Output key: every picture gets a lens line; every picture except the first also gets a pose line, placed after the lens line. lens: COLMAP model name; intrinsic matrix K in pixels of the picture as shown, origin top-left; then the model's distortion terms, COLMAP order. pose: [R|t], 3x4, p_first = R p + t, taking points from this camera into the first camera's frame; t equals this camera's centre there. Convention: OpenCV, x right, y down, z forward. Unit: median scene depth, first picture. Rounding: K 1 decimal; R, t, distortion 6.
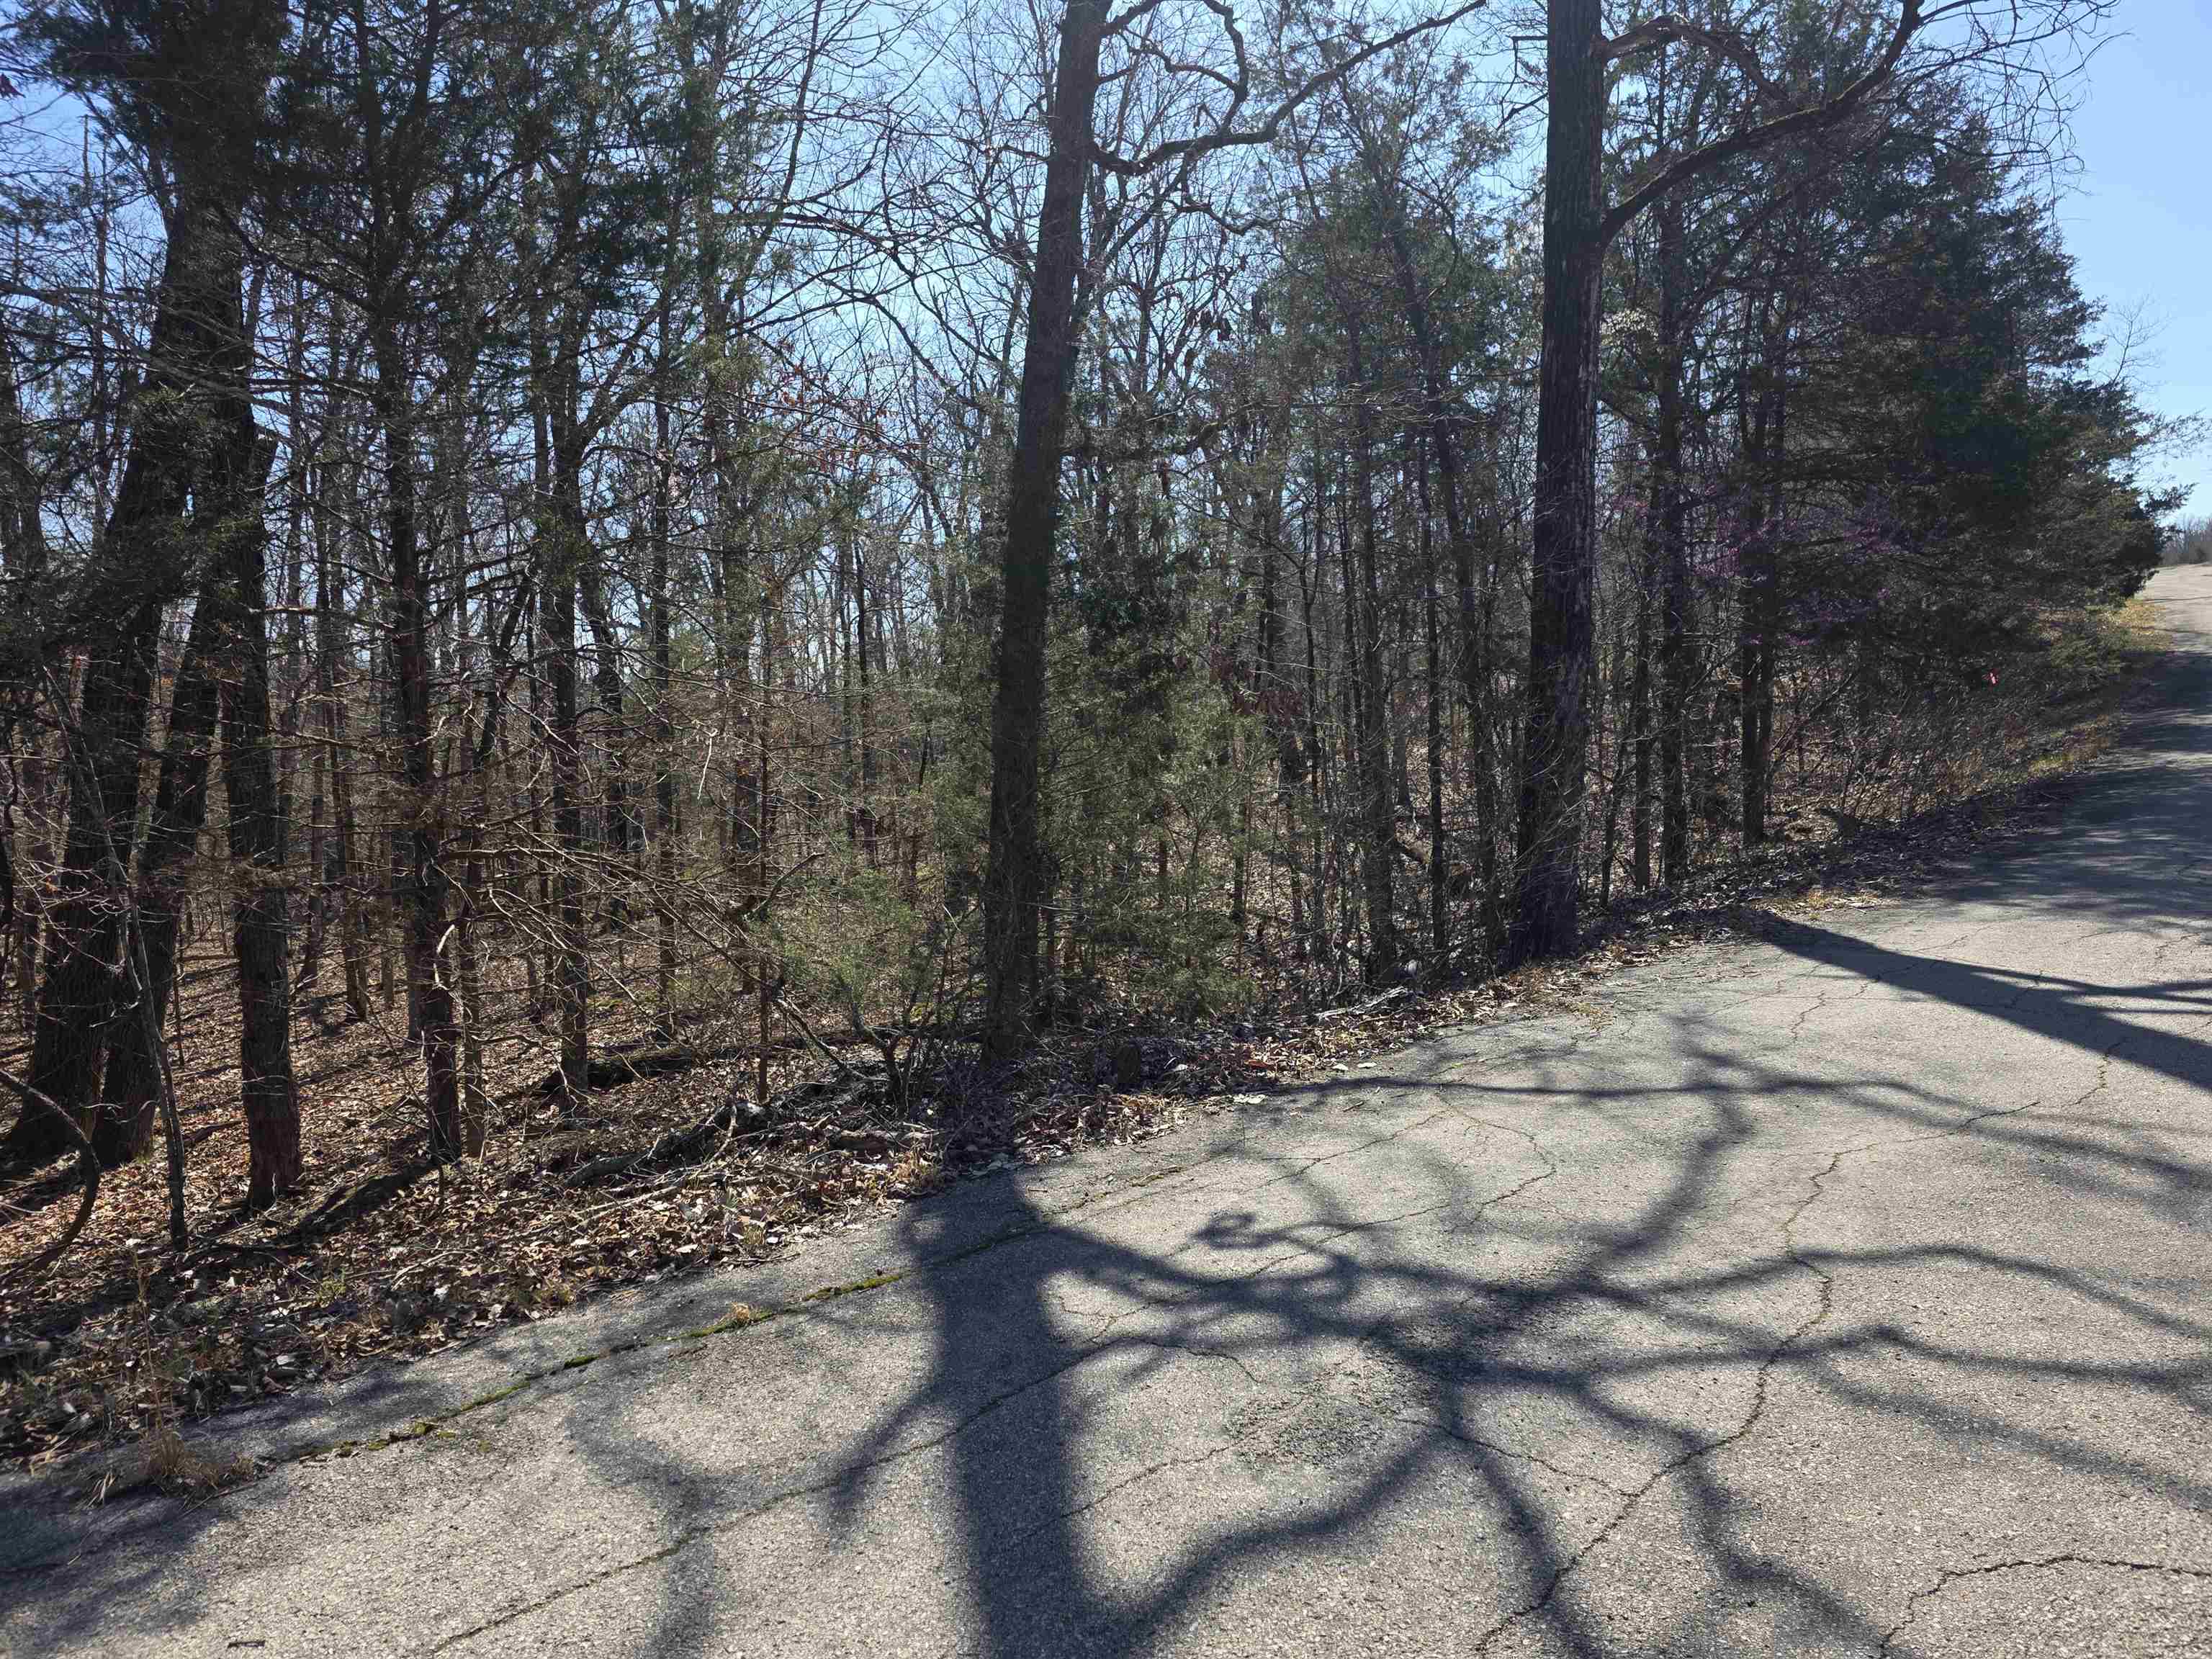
lens RADIAL K [[1482.4, 0, 1122.0], [0, 1482.4, 799.4], [0, 0, 1]] dist [0.079976, -0.069687]
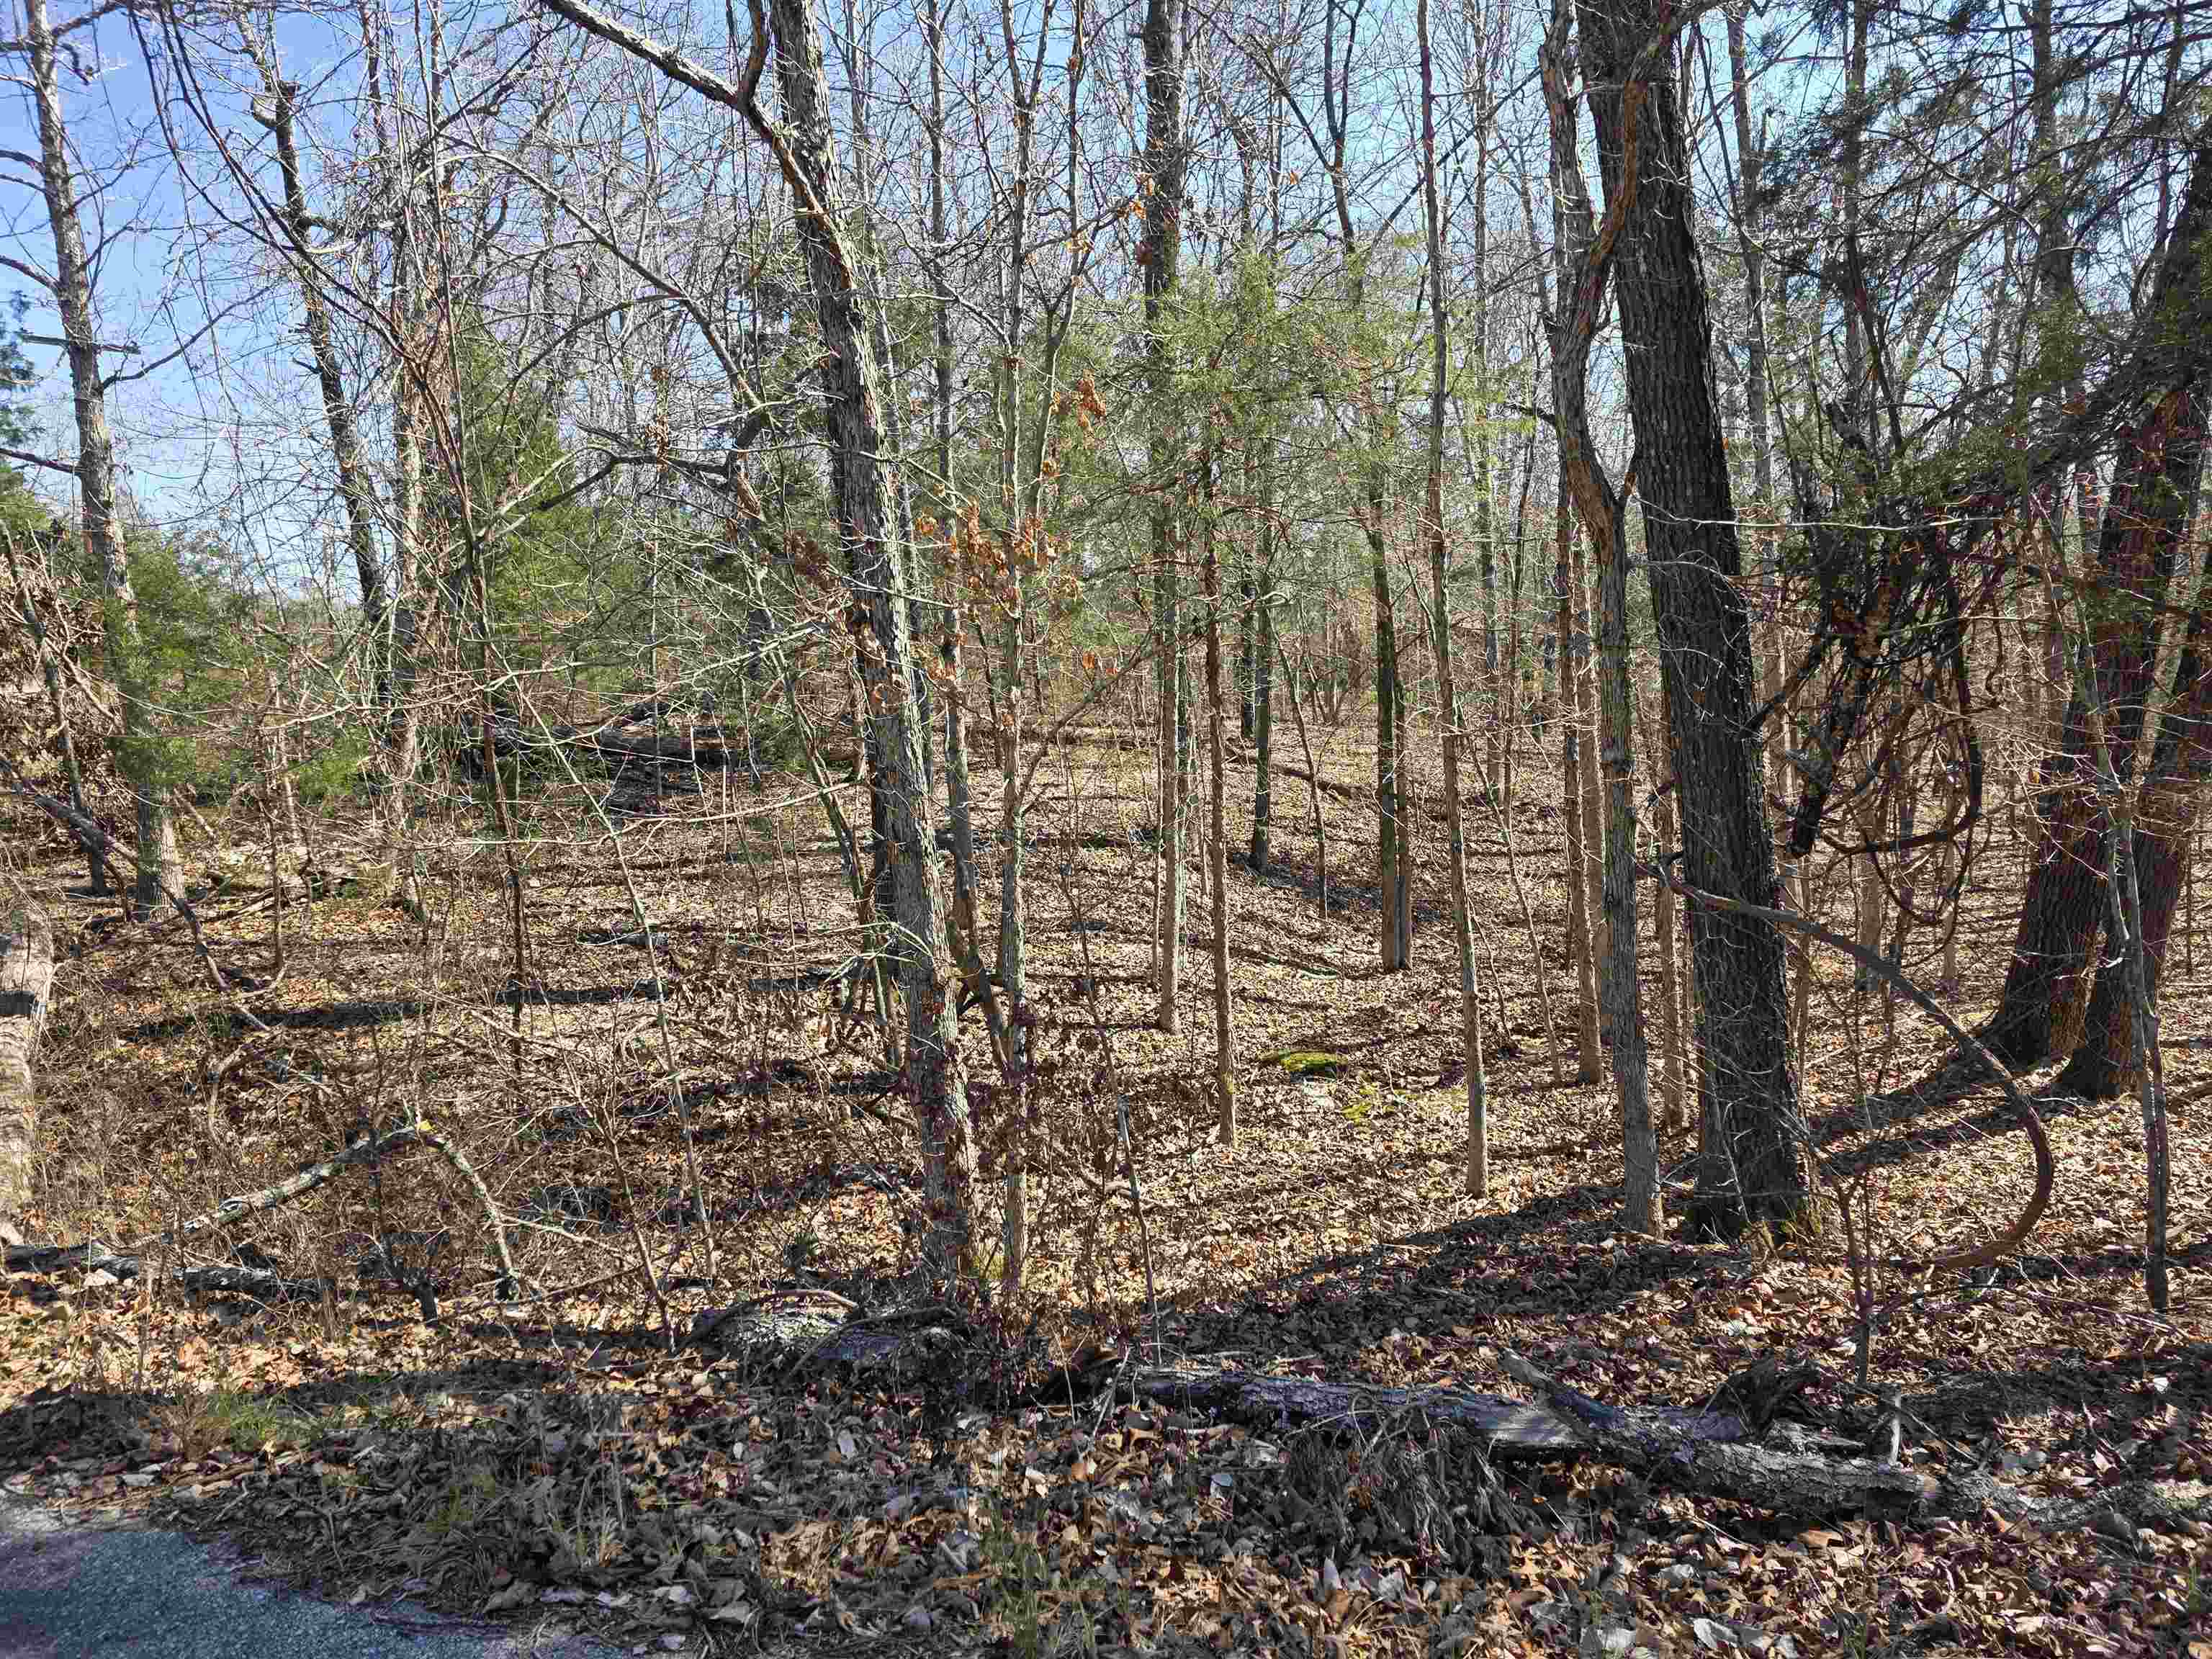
lens RADIAL K [[1478.7, 0, 1111.6], [0, 1478.7, 791.8], [0, 0, 1]] dist [0.058855, -0.051233]
pose [[0.373511, 0.094558, -0.922794, -0.143068], [-0.006648, 0.995038, 0.099270, -0.008577], [0.927602, -0.030944, 0.372287, 0.235835]]
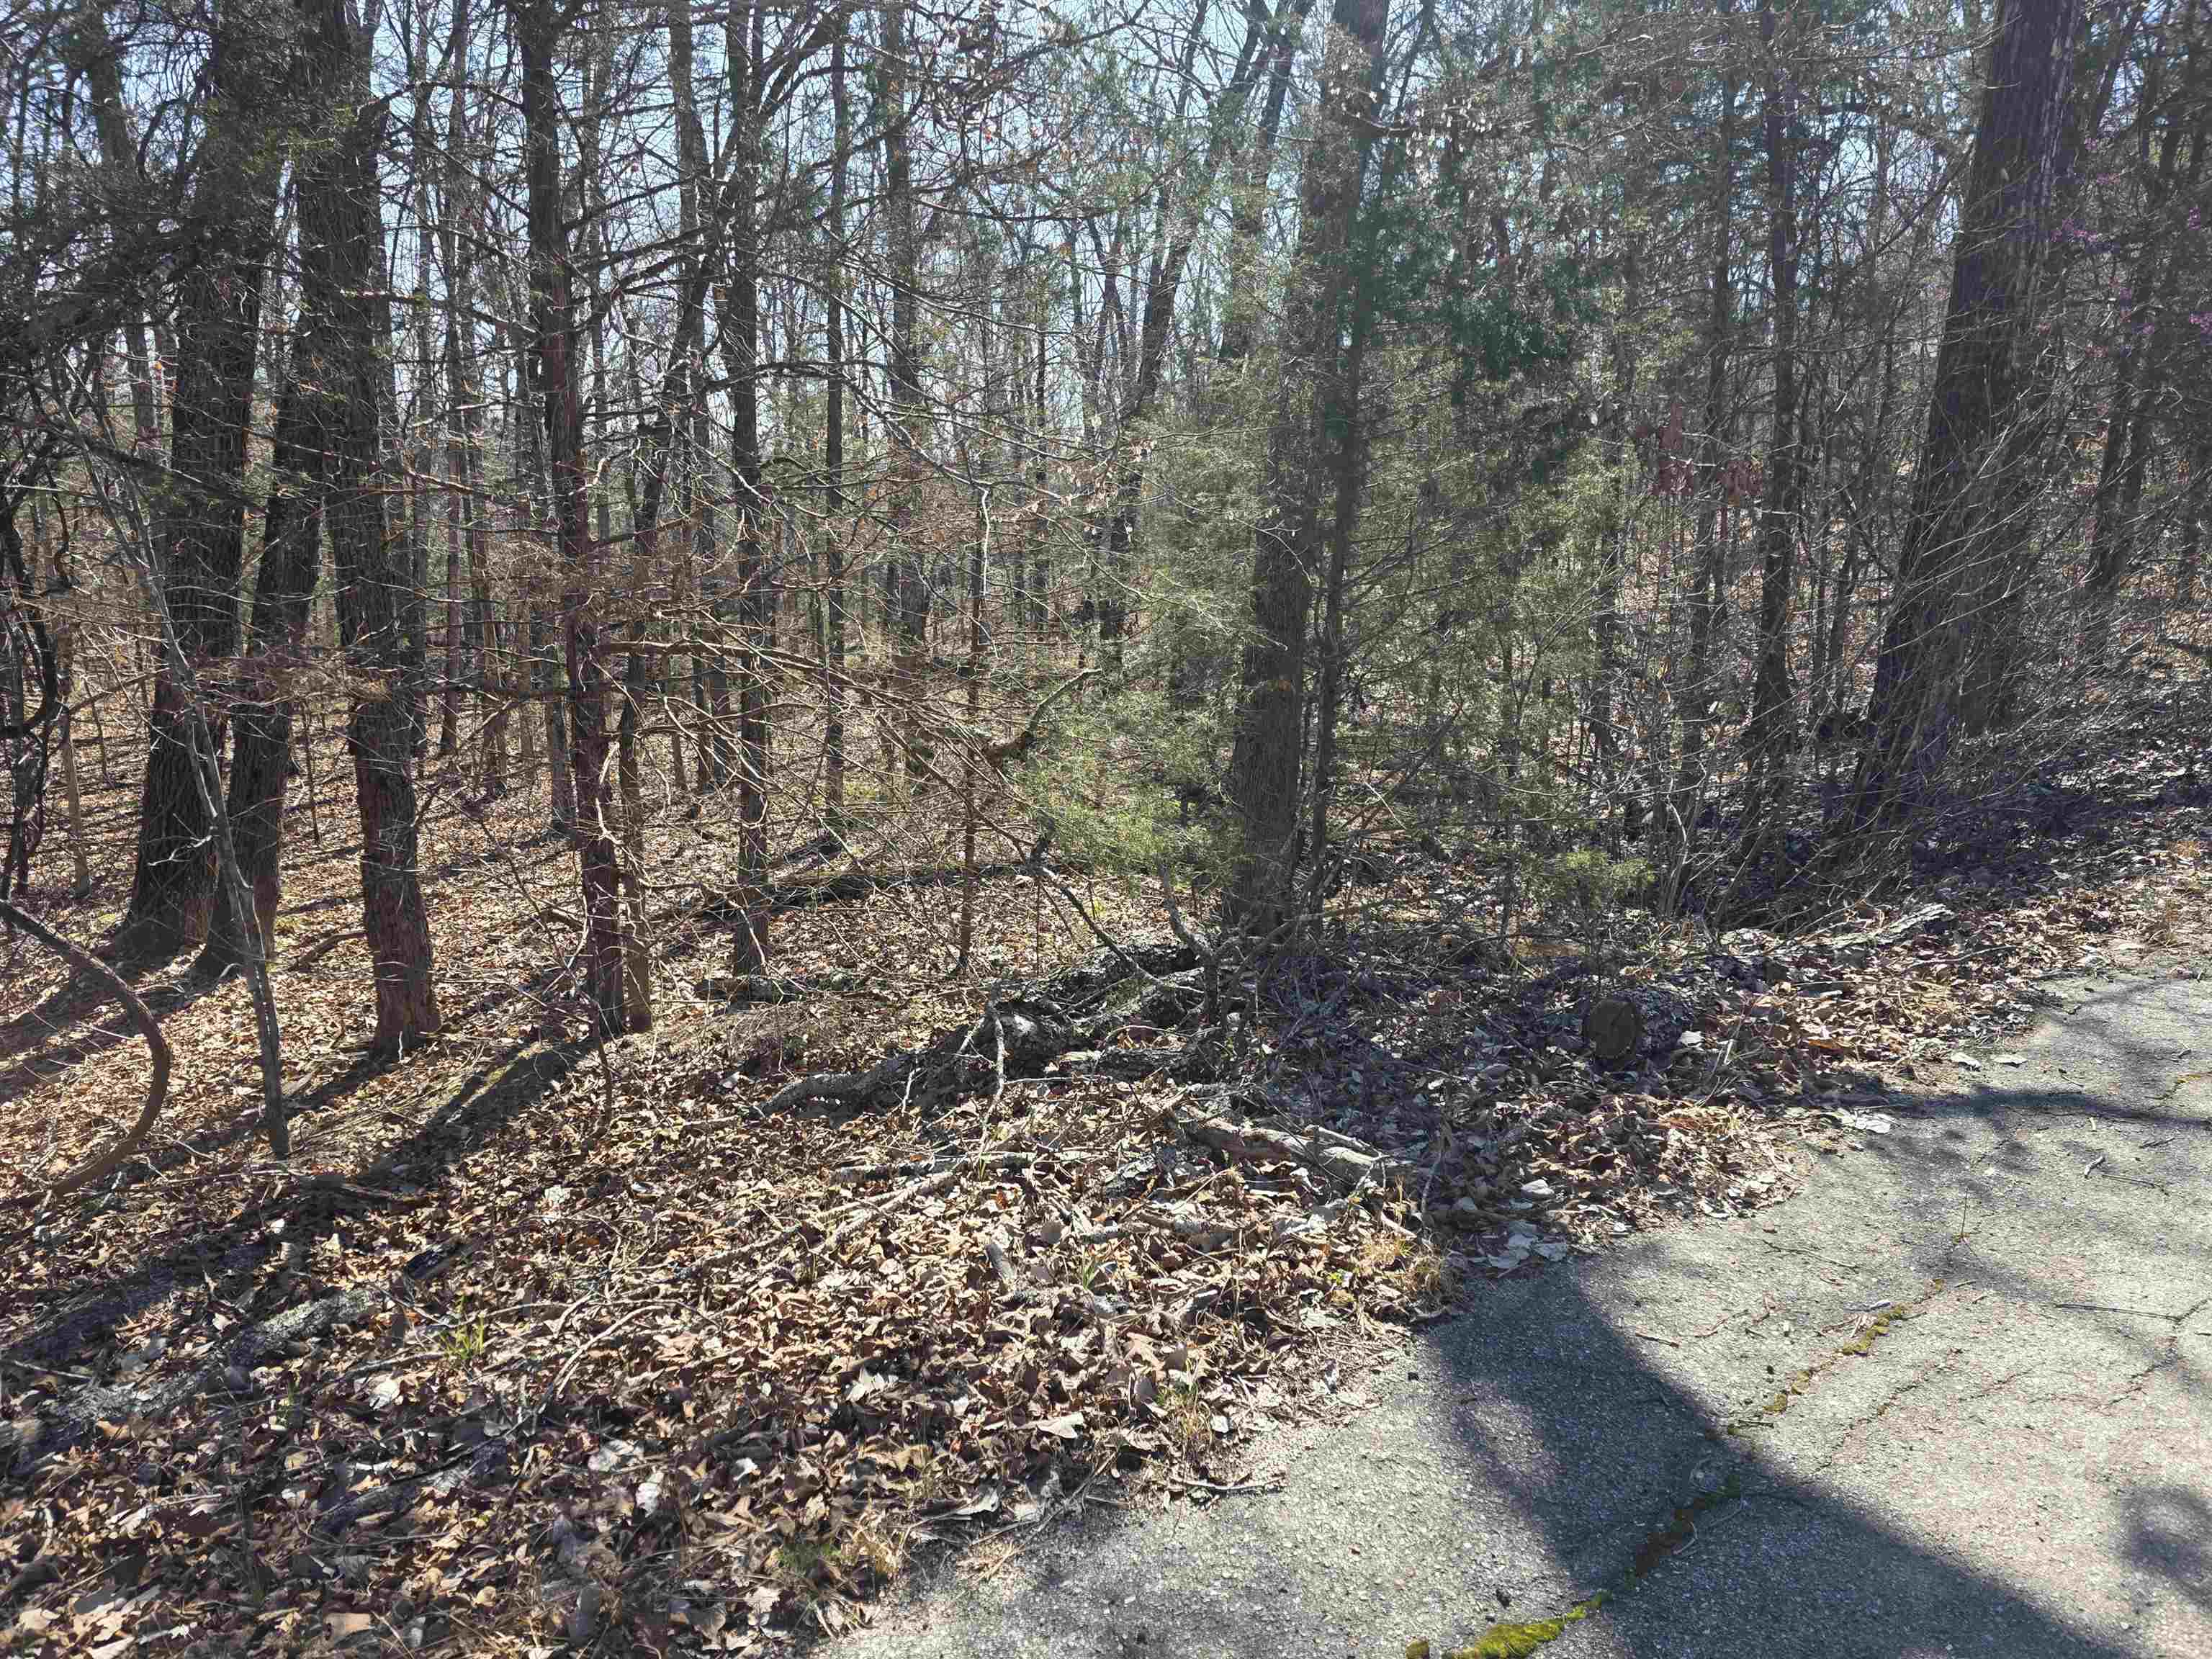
lens RADIAL K [[1493.2, 0, 1085.5], [0, 1493.2, 797.4], [0, 0, 1]] dist [0.072100, -0.055958]
pose [[0.994076, 0.056531, -0.092825, -0.130037], [-0.042832, 0.988730, 0.143450, -0.005212], [0.099888, -0.138624, 0.985295, 0.257289]]
